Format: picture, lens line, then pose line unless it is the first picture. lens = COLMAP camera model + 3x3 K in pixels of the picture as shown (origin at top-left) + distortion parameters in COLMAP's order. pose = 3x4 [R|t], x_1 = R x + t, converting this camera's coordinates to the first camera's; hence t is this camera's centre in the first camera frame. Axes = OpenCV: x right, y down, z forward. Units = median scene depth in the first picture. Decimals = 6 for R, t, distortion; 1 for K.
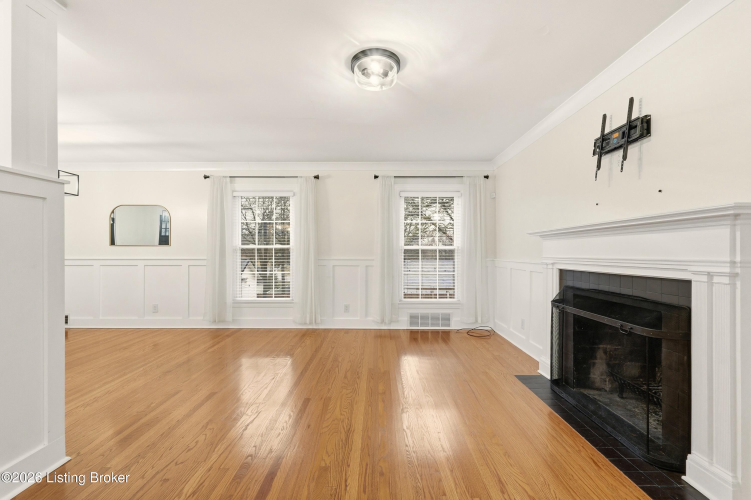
lens RADIAL K [[319.6, 0, 374.4], [0, 319.6, 251.7], [0, 0, 1]] dist [0.000897, 0.000215]
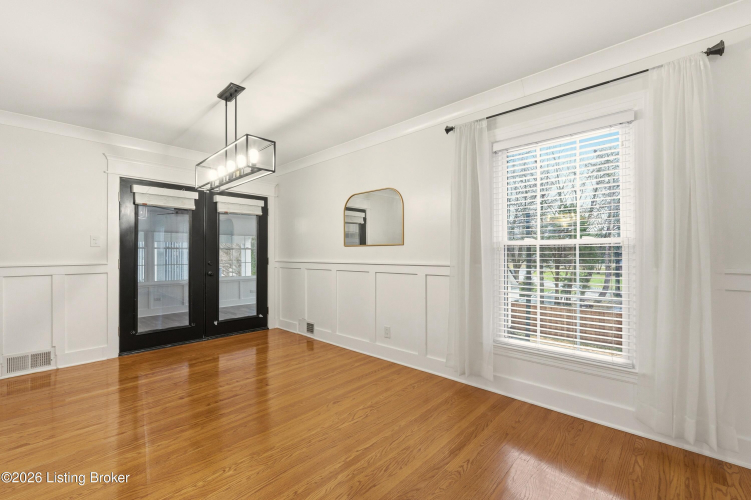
lens RADIAL K [[319.6, 0, 375.5], [0, 319.6, 253.6], [0, 0, 1]] dist [0.000897, 0.000215]
pose [[0.738769, -0.005409, -0.673937, -0.225425], [0.006642, 0.999978, -0.000746, 0.000486], [0.673926, -0.003925, 0.738788, 0.464688]]
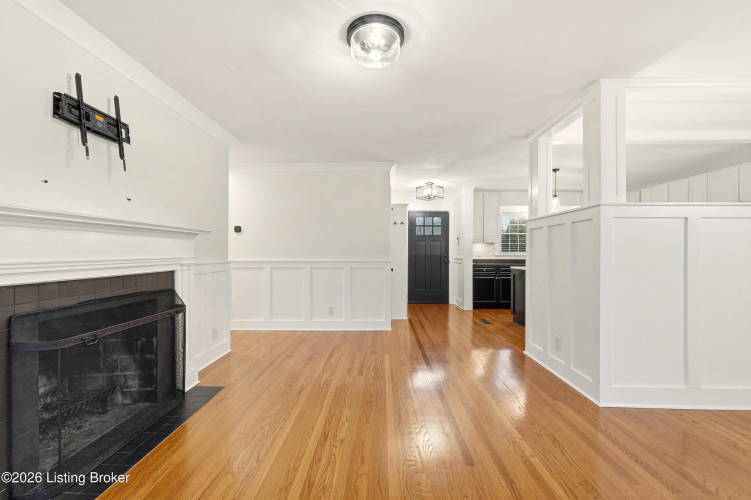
lens RADIAL K [[319.6, 0, 373.8], [0, 319.6, 252.2], [0, 0, 1]] dist [0.000897, 0.000215]
pose [[-0.999888, -0.004579, 0.014244, -0.003022], [-0.004594, 0.999989, -0.001029, -0.000872], [-0.014239, -0.001094, -0.999898, 0.900080]]
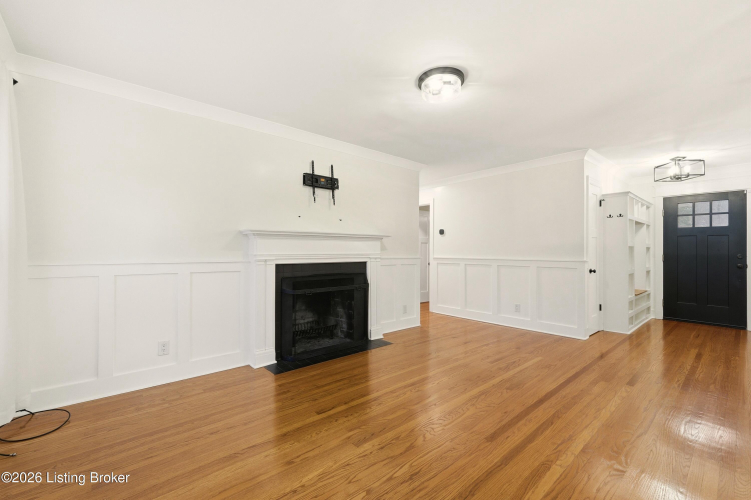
lens RADIAL K [[319.6, 0, 372.5], [0, 319.6, 247.4], [0, 0, 1]] dist [0.000897, 0.000215]
pose [[-0.657441, -0.000682, 0.753506, -0.323717], [-0.007836, 0.999952, -0.005932, -0.002117], [-0.753465, -0.009804, -0.657414, 0.916608]]
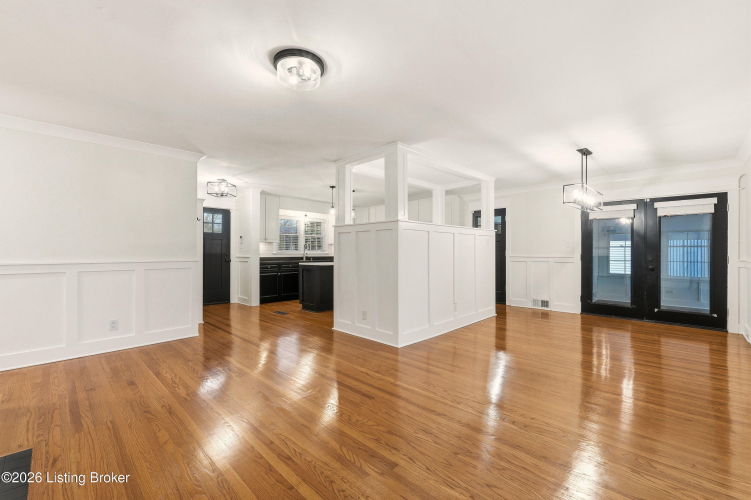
lens RADIAL K [[319.6, 0, 373.2], [0, 319.6, 249.3], [0, 0, 1]] dist [0.000897, 0.000215]
pose [[-0.696470, -0.007361, -0.717548, 0.269652], [-0.001981, 0.999963, -0.008336, 0.000580], [0.717583, -0.004385, -0.696459, 0.902010]]
